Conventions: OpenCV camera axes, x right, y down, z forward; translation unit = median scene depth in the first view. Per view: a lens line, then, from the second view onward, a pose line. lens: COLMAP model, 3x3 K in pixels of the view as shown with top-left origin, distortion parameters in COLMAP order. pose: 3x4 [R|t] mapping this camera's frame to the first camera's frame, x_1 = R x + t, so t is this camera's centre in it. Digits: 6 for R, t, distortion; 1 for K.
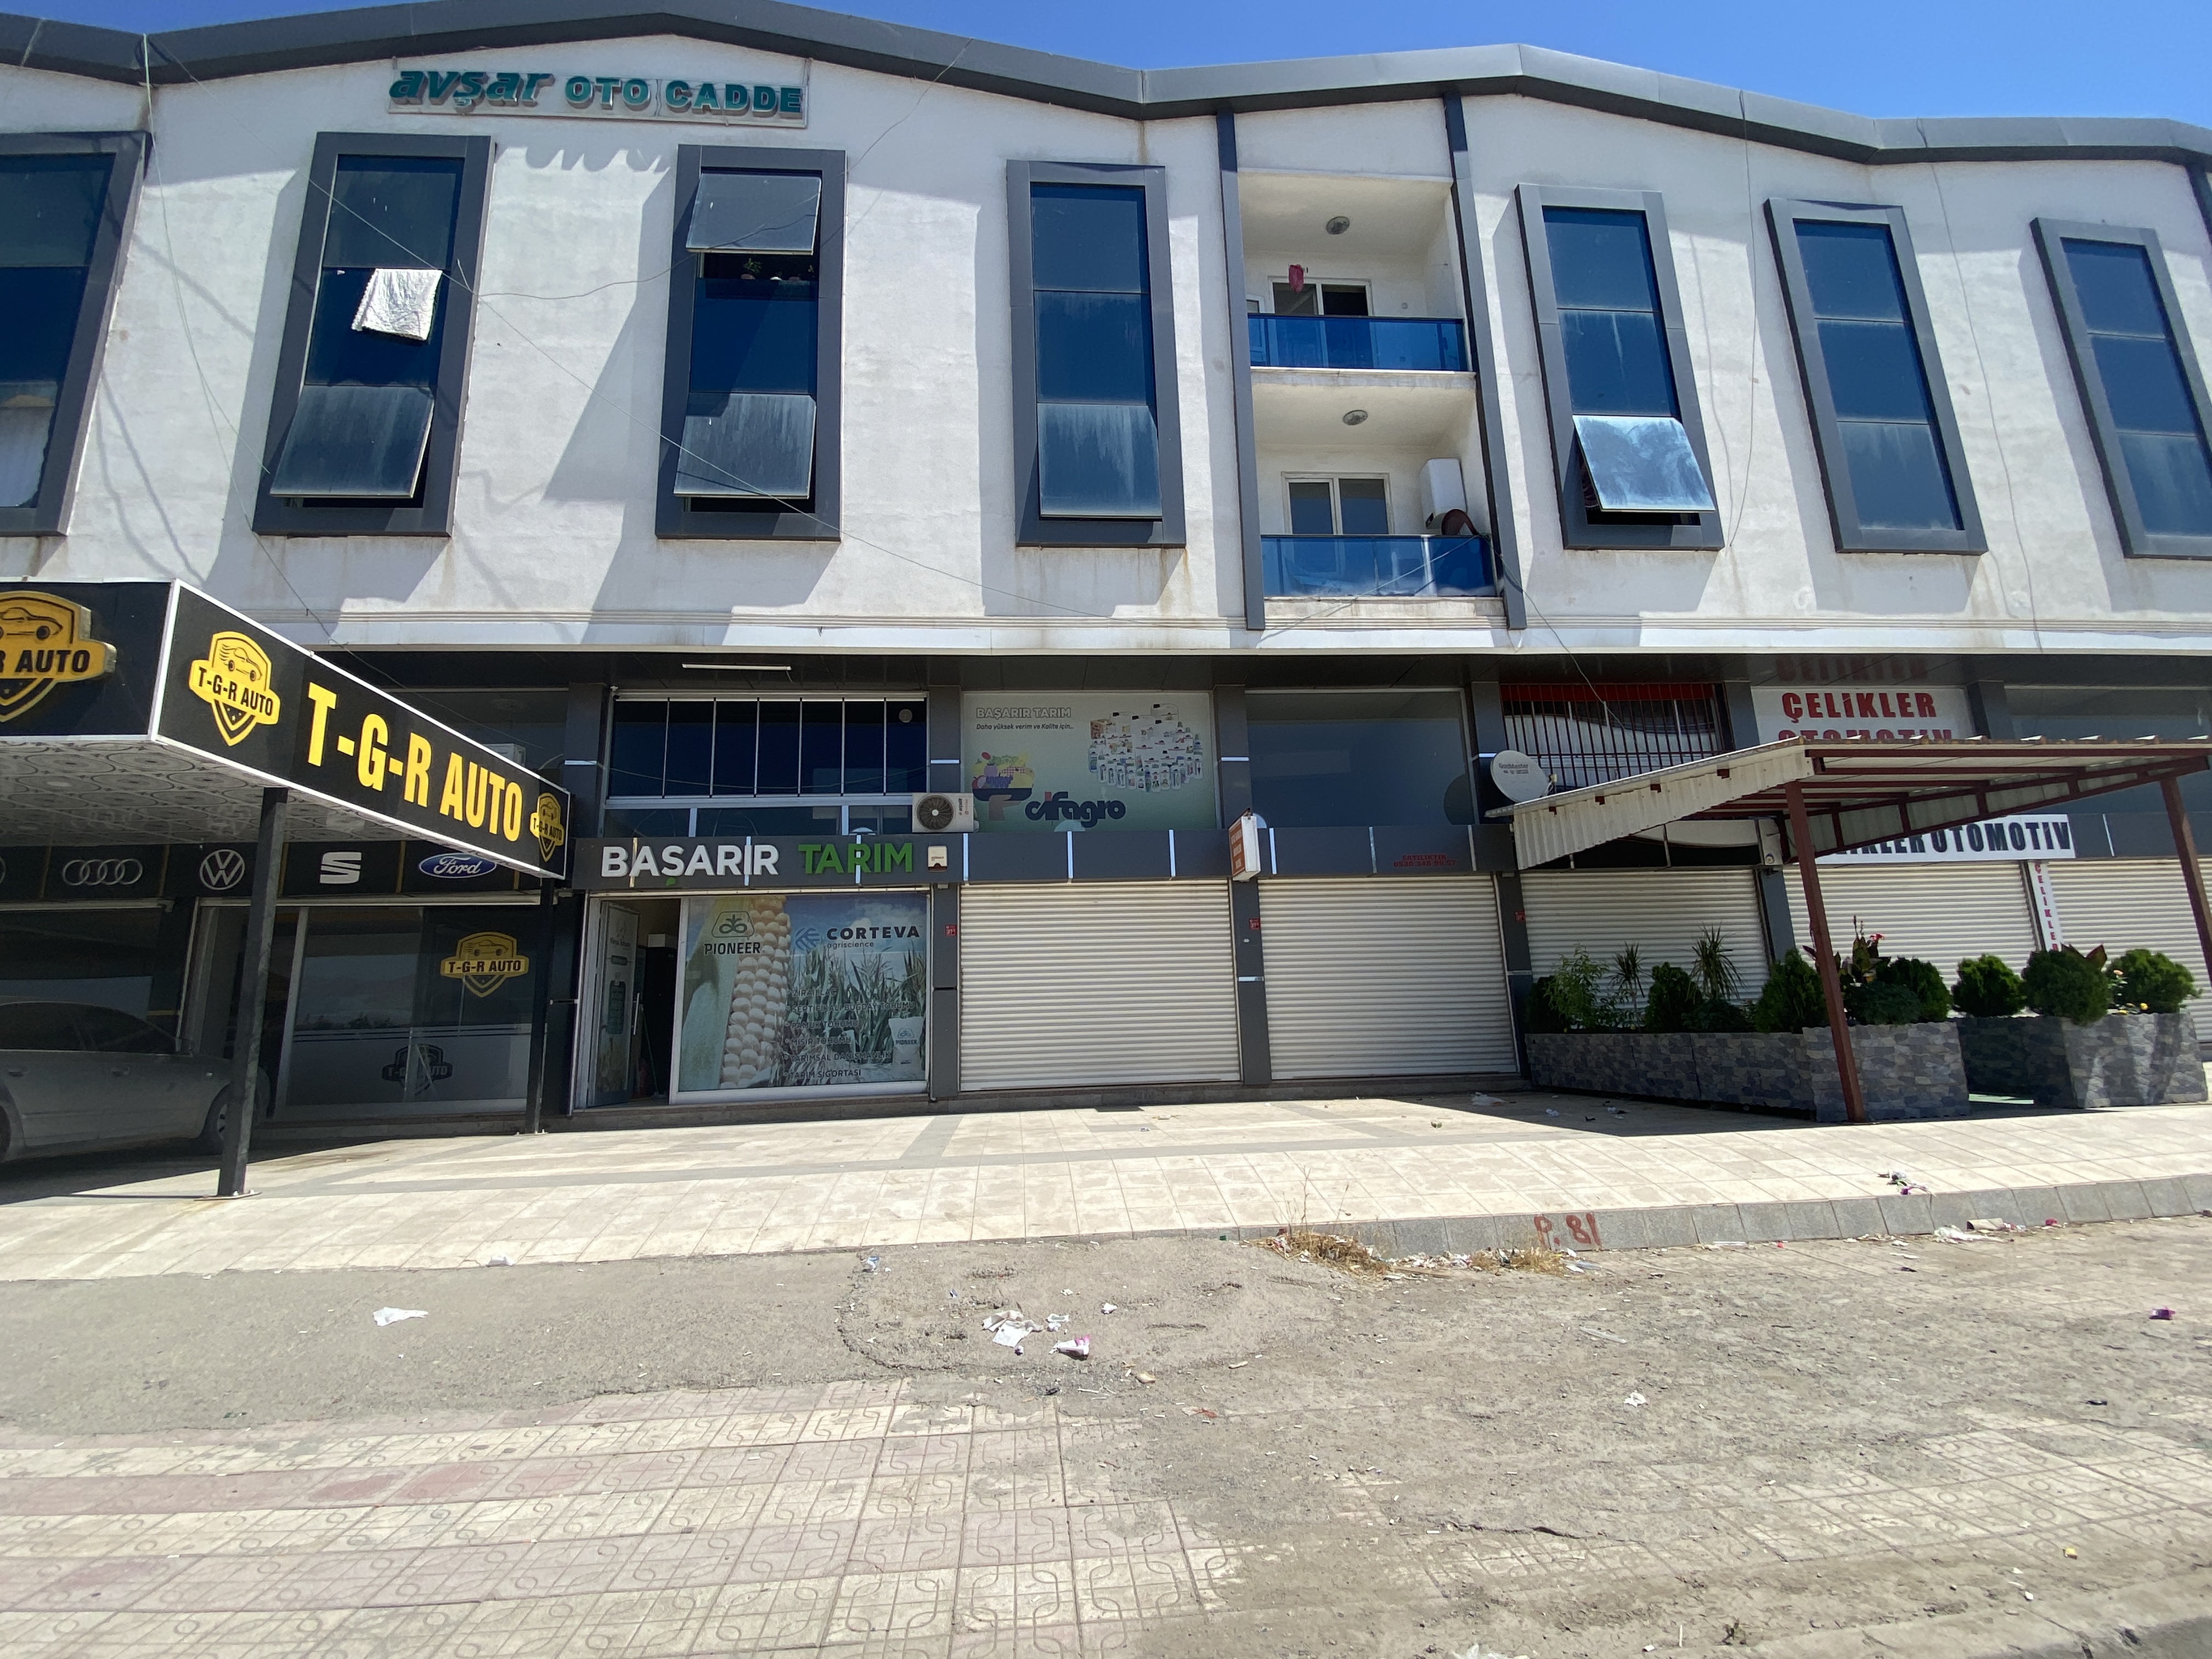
lens RADIAL K [[1007.2, 0, 1106.6], [0, 1007.2, 824.0], [0, 0, 1]] dist [0.018367, -0.019742]
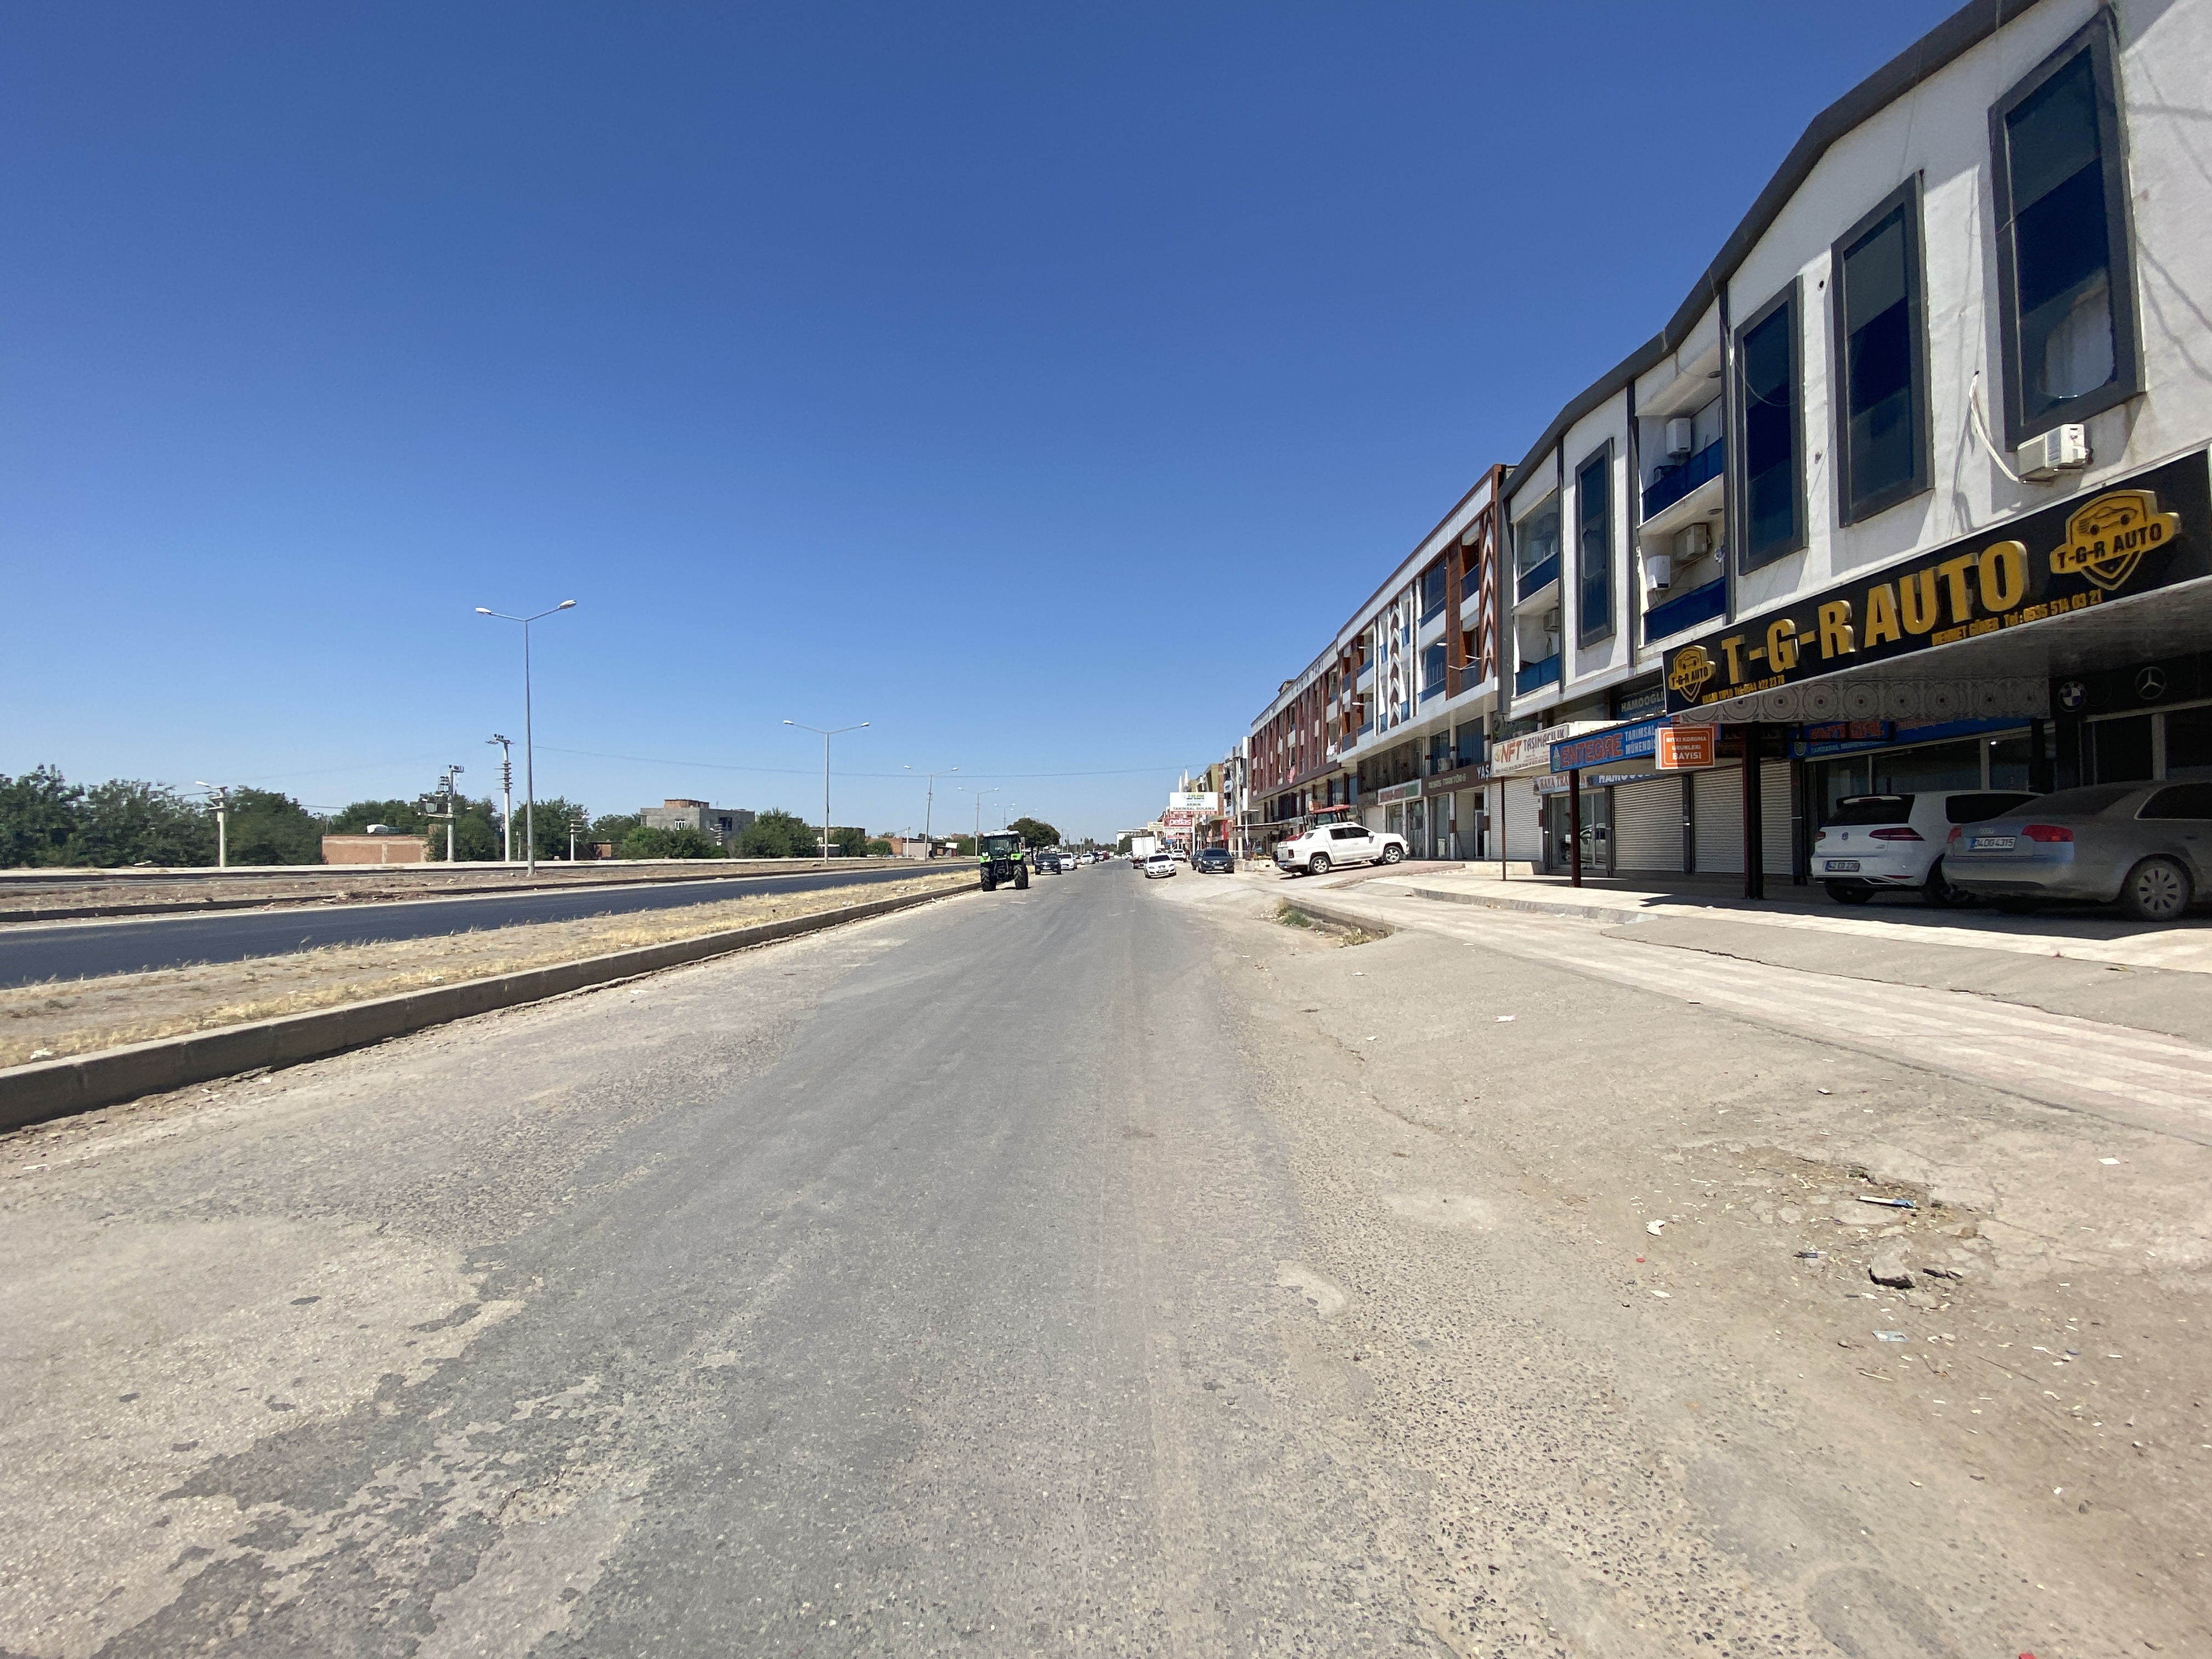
lens RADIAL K [[1007.2, 0, 1106.6], [0, 1007.2, 824.0], [0, 0, 1]] dist [0.018367, -0.019742]
pose [[-0.103532, 0.001561, -0.994625, 0.222358], [0.209582, 0.977581, -0.020281, -0.023515], [0.972294, -0.210555, -0.101538, -0.150893]]
